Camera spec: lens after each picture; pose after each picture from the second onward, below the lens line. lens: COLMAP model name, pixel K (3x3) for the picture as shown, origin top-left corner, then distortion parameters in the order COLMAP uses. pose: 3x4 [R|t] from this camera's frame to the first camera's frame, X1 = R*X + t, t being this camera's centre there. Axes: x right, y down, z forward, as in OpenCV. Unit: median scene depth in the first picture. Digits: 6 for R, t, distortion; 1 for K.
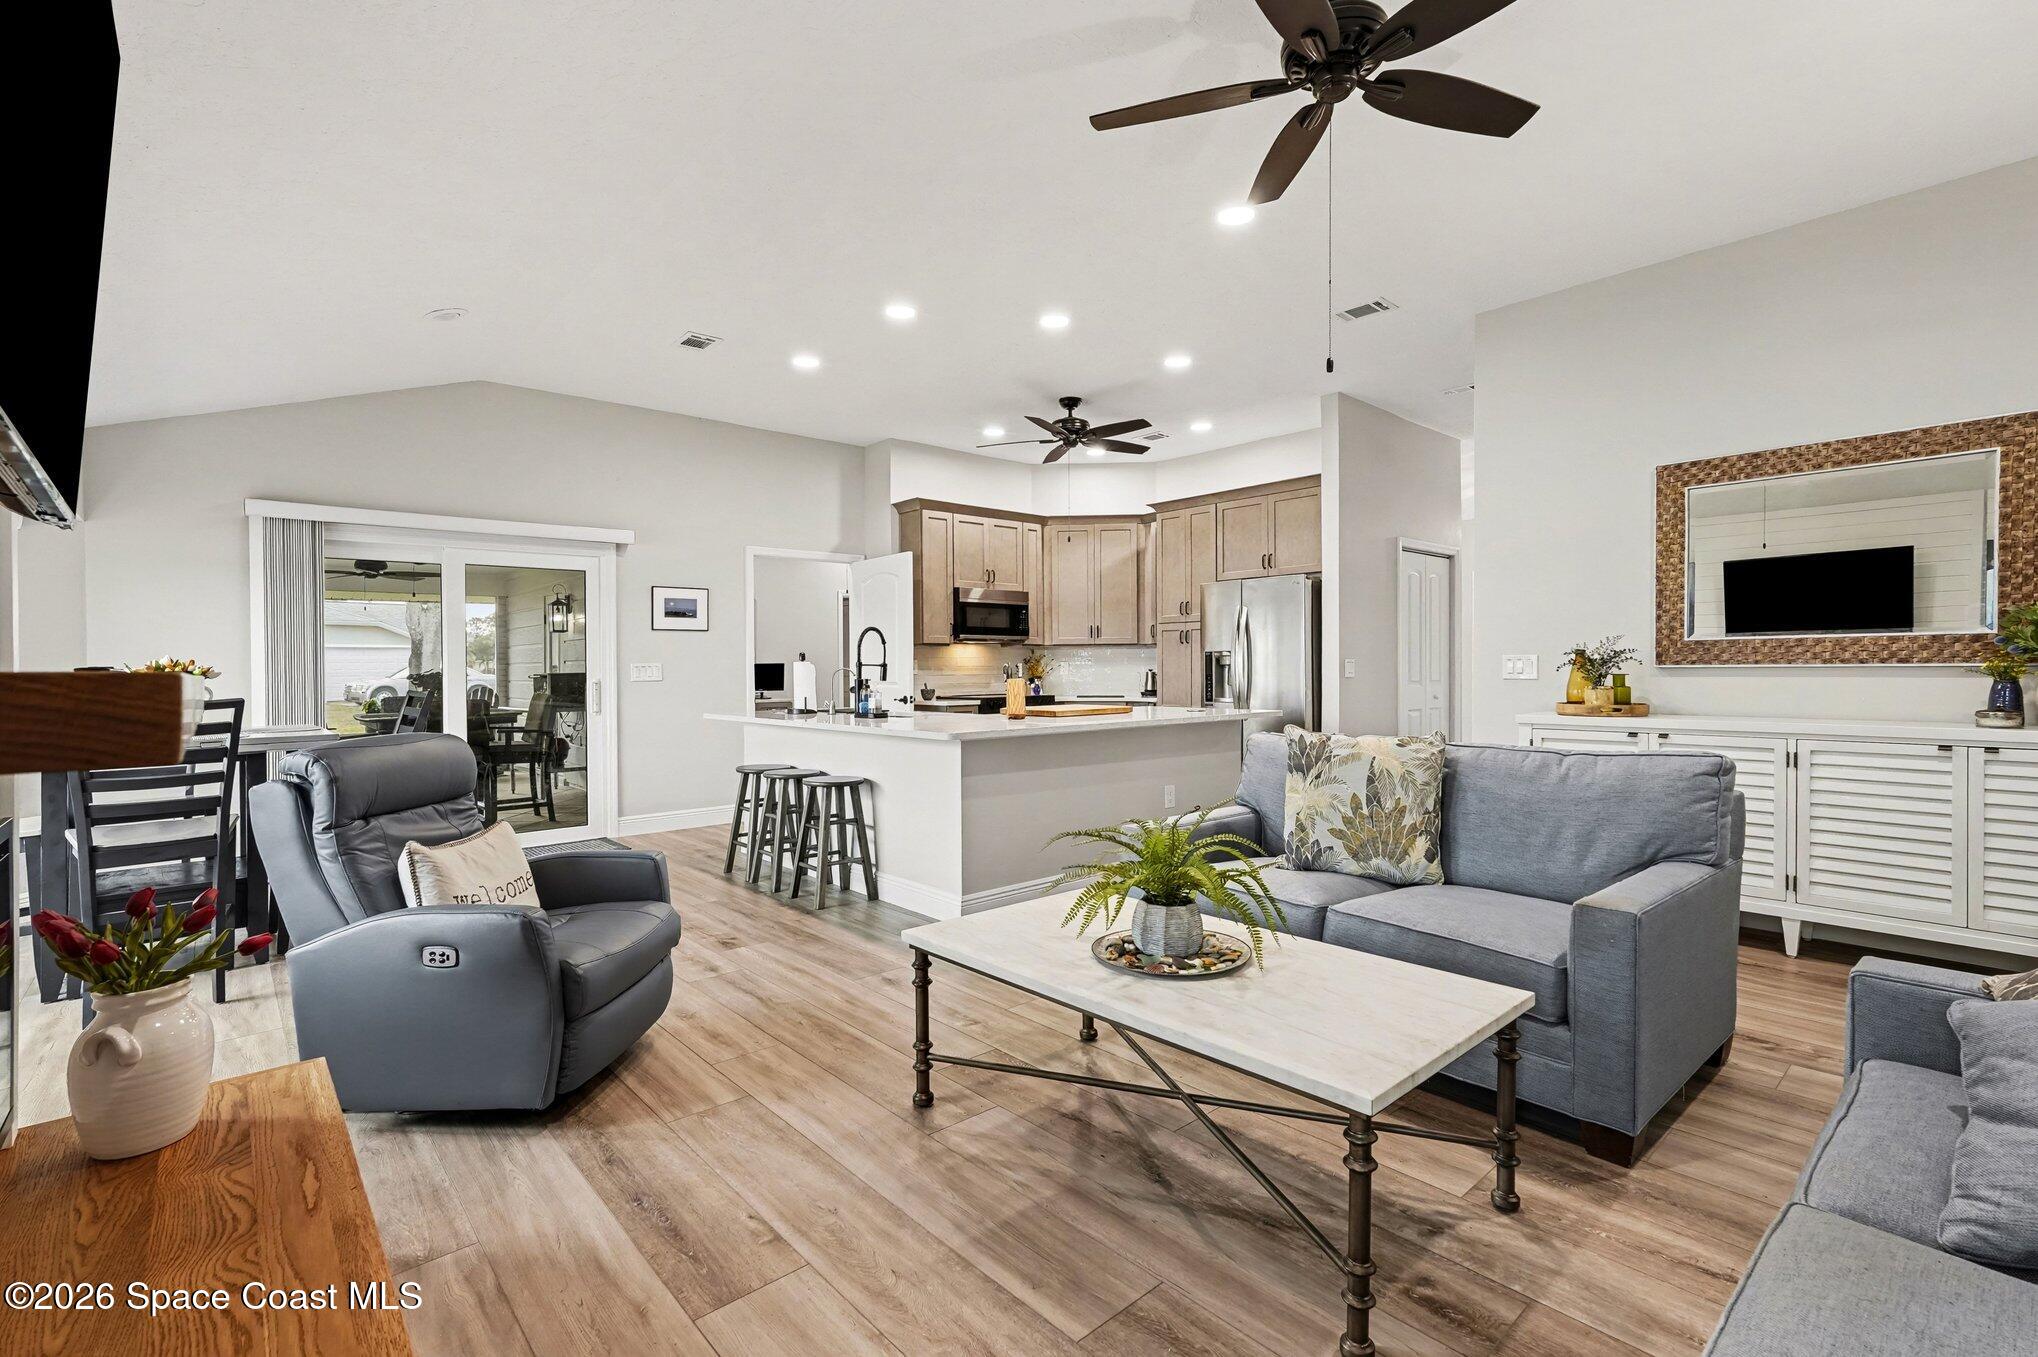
lens RADIAL K [[901.8, 0, 1015.7], [0, 901.8, 676.0], [0, 0, 1]] dist [-0.002290, 0.000377]
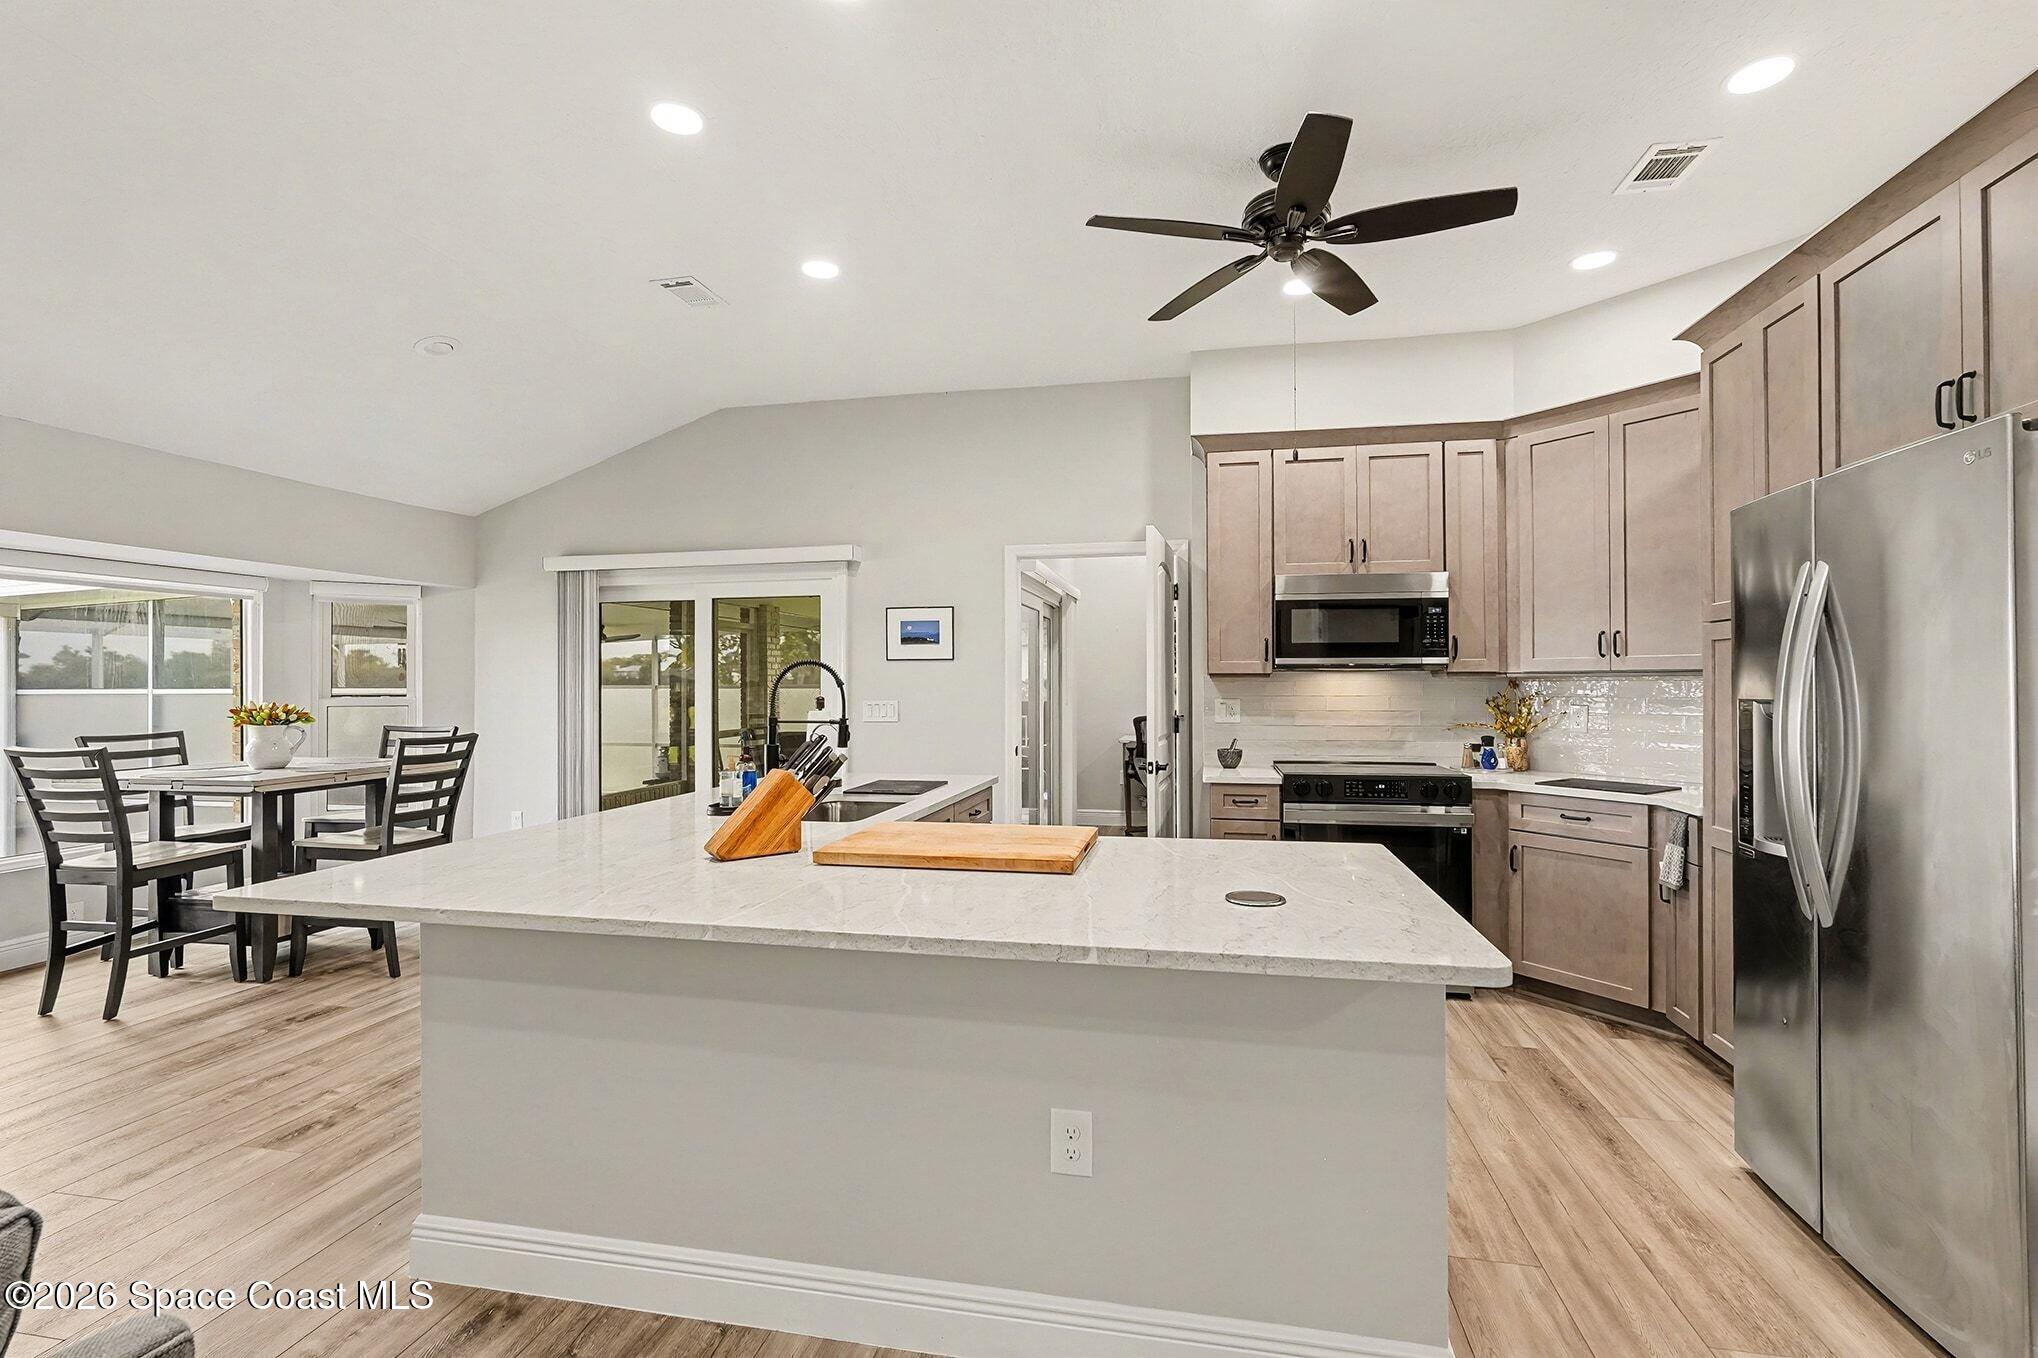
lens RADIAL K [[901.8, 0, 1024.3], [0, 901.8, 676.6], [0, 0, 1]] dist [-0.002290, 0.000377]
pose [[0.614567, 0.003279, -0.788858, 0.330511], [-0.011246, 0.999926, -0.004604, -0.033365], [0.788784, 0.011701, 0.614559, 0.585321]]
